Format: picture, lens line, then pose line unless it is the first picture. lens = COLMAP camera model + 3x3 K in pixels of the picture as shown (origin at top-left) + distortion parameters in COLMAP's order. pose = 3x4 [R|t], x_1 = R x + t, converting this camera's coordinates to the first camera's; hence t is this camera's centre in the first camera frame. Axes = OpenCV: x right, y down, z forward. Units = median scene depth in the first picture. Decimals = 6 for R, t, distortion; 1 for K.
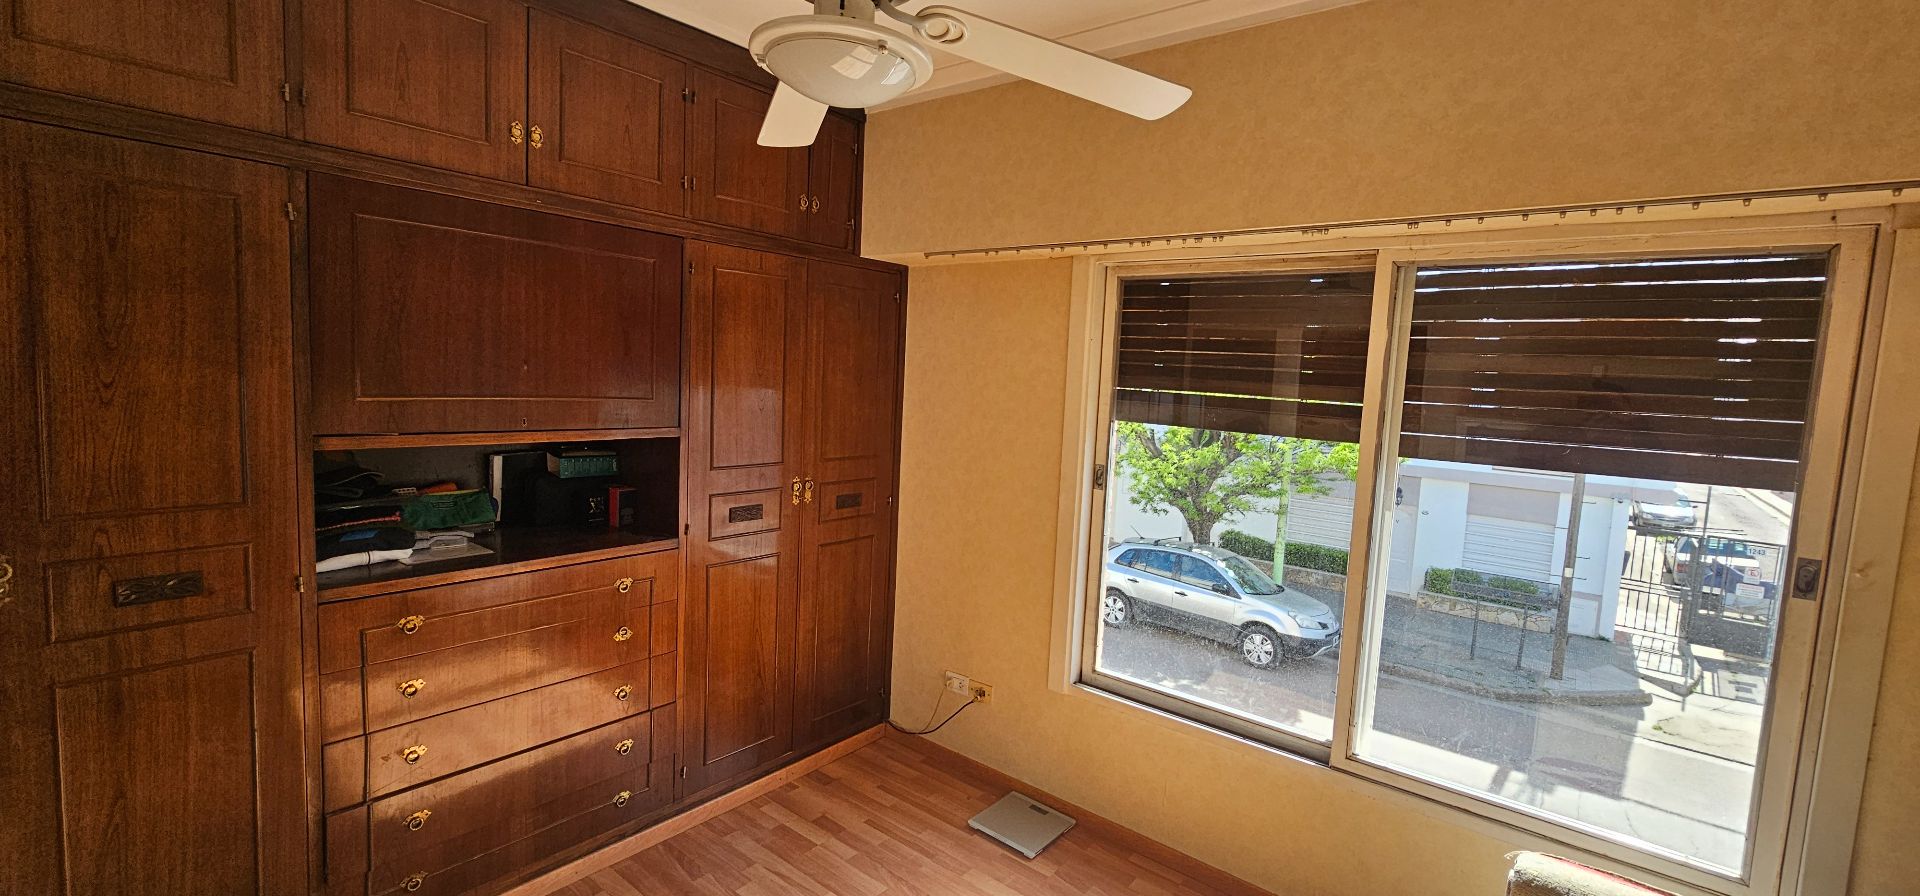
lens RADIAL K [[788.1, 0, 963.6], [0, 788.1, 437.8], [0, 0, 1]] dist [-0.000871, 0.000082]
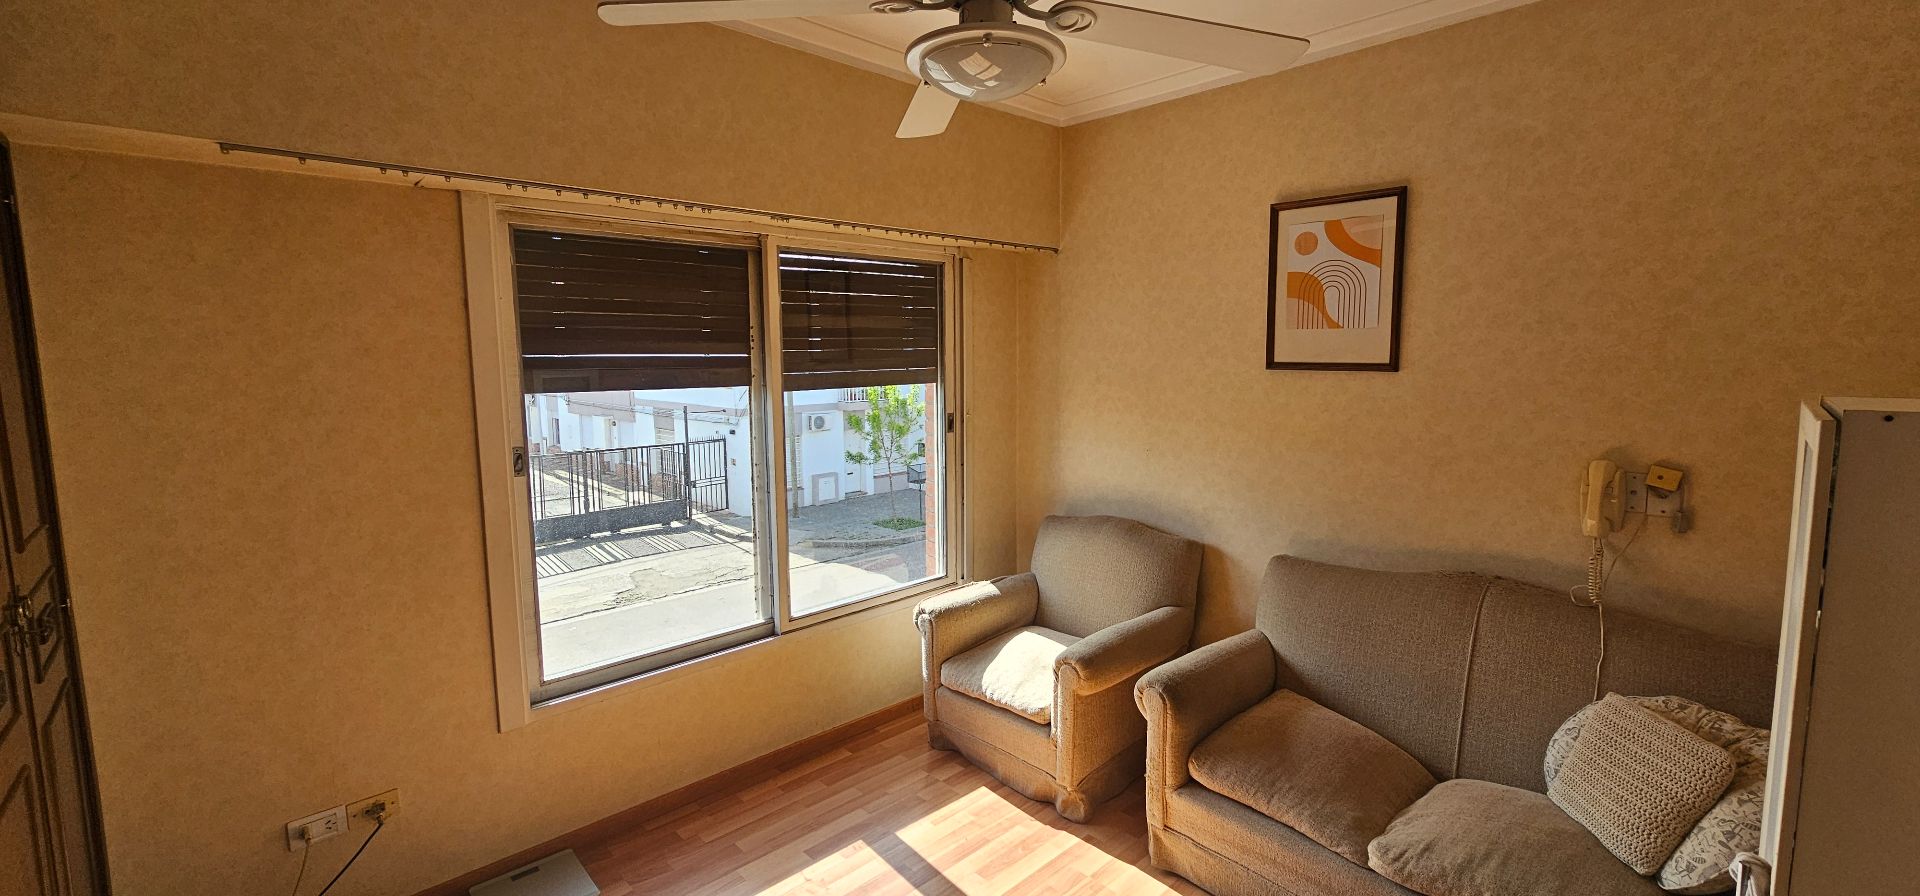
lens RADIAL K [[788.1, 0, 963.6], [0, 788.1, 437.8], [0, 0, 1]] dist [-0.000871, 0.000082]
pose [[0.126301, -0.161648, 0.978733, -0.670496], [0.098253, 0.983821, 0.149809, -0.062865], [-0.987114, 0.077242, 0.140140, 0.460107]]
